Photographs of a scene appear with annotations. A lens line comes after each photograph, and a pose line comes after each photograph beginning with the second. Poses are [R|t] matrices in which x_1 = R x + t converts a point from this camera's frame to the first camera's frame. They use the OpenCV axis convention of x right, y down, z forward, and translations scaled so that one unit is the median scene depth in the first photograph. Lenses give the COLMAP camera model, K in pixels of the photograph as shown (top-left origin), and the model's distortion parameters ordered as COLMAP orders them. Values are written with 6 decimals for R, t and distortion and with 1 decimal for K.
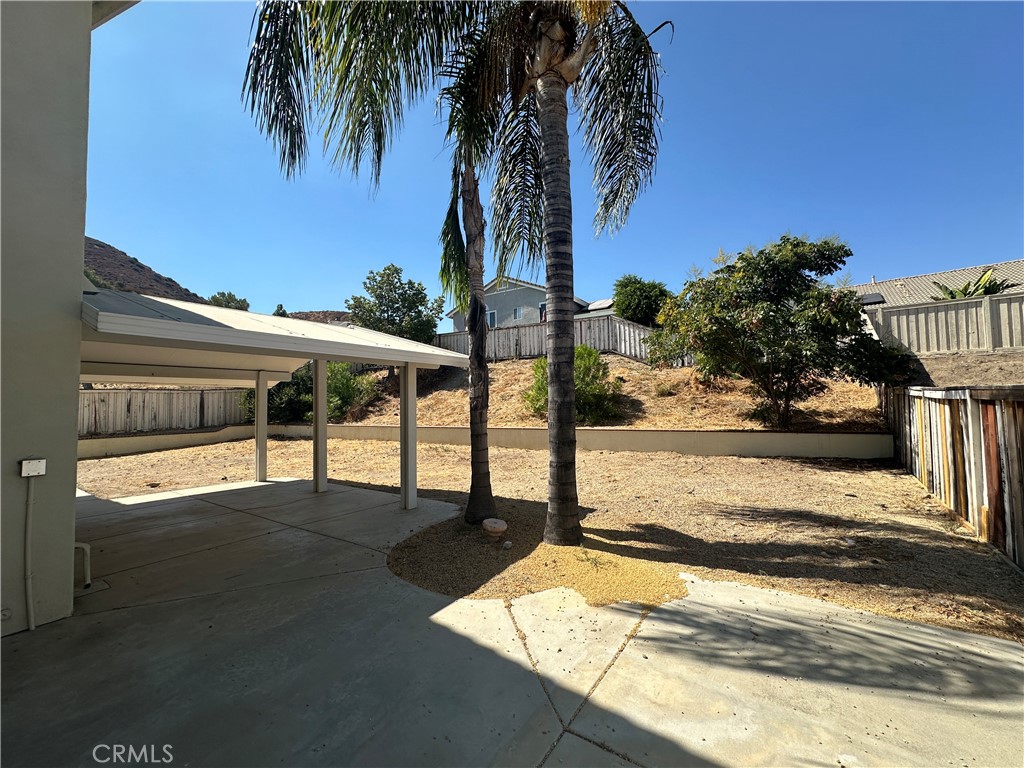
lens RADIAL K [[409.5, 0, 511.7], [0, 409.5, 385.5], [0, 0, 1]] dist [-0.001687, 0.000508]
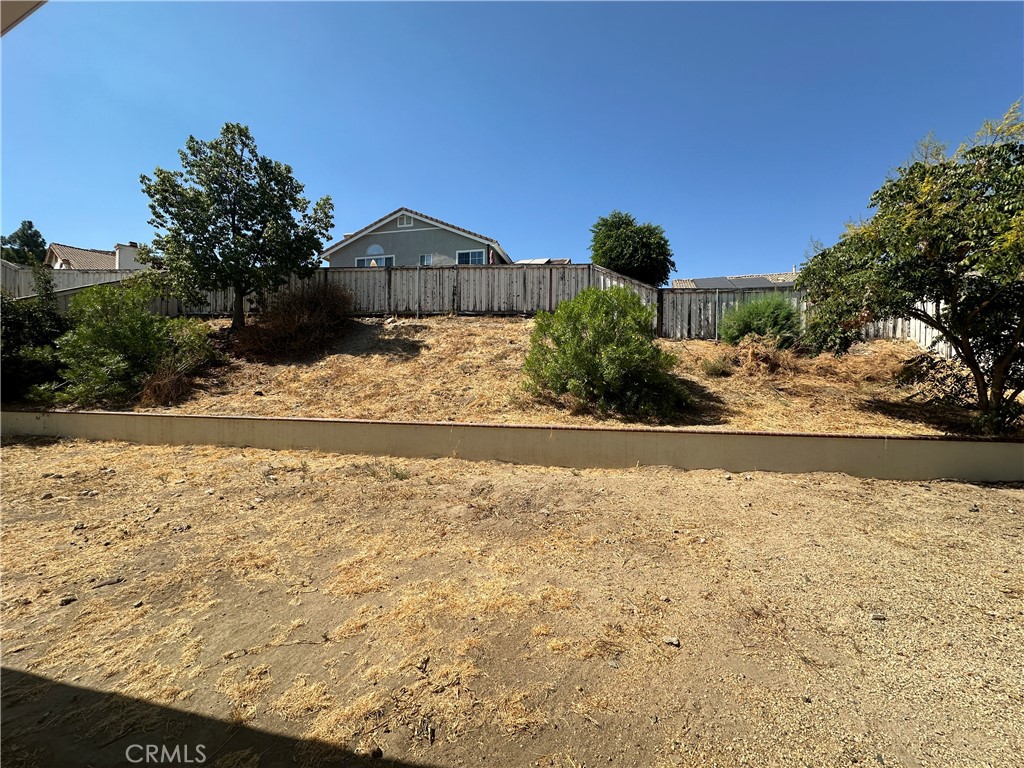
lens RADIAL K [[404.7, 0, 512.0], [0, 404.7, 384.0], [0, 0, 1]] dist [0.001826, 0.000385]
pose [[0.940556, 0.029956, 0.338316, -0.140419], [-0.048093, 0.997813, 0.045351, 0.017712], [-0.336217, -0.058926, 0.939939, 0.369393]]
